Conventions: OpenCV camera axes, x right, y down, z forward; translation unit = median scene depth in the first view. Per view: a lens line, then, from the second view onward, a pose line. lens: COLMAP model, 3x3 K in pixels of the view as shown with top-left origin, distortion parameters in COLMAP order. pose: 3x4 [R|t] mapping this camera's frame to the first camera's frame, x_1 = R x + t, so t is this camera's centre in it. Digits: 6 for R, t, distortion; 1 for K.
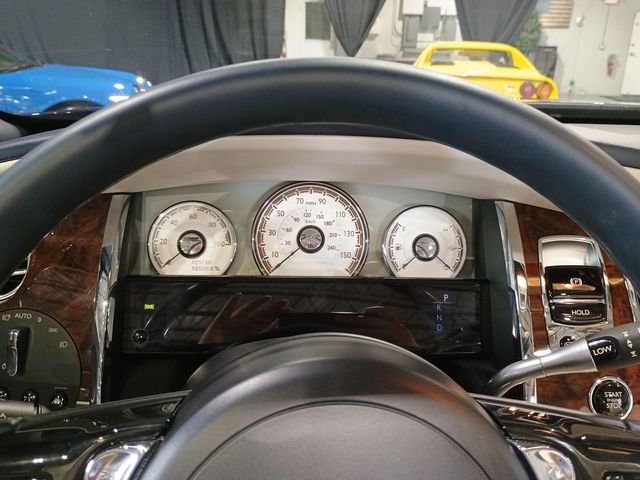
lens RADIAL K [[557.0, 0, 331.0], [0, 557.0, 245.9], [0, 0, 1]] dist [0.059153, -0.060188]
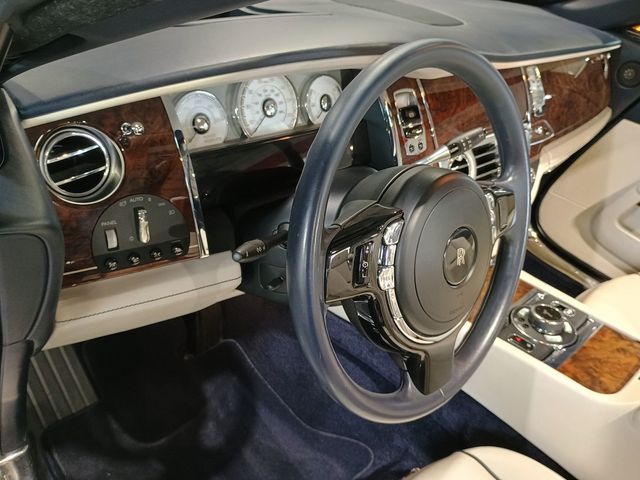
lens RADIAL K [[557.0, 0, 331.0], [0, 557.0, 245.9], [0, 0, 1]] dist [0.059153, -0.060188]
pose [[0.746779, -0.285589, 0.600634, -0.893055], [0.059431, 0.928152, 0.367425, -0.203315], [-0.662412, -0.238689, 0.710097, -0.236910]]
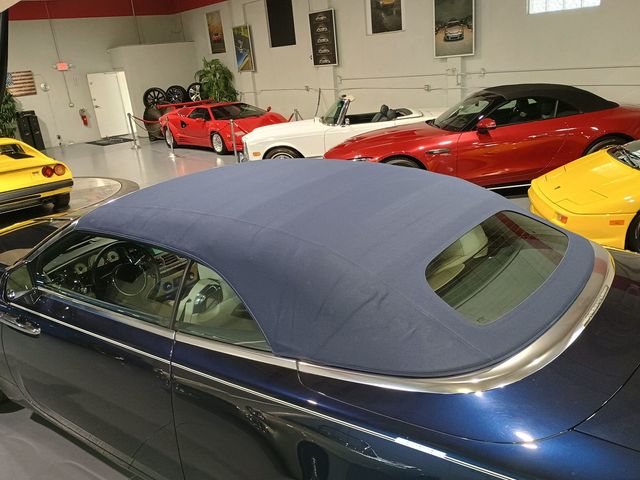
lens RADIAL K [[557.0, 0, 331.0], [0, 557.0, 245.9], [0, 0, 1]] dist [0.059153, -0.060188]
pose [[0.646861, -0.326689, 0.689090, -2.818963], [0.358945, 0.927675, 0.102852, 0.127623], [-0.672852, 0.180814, 0.717340, -5.811538]]
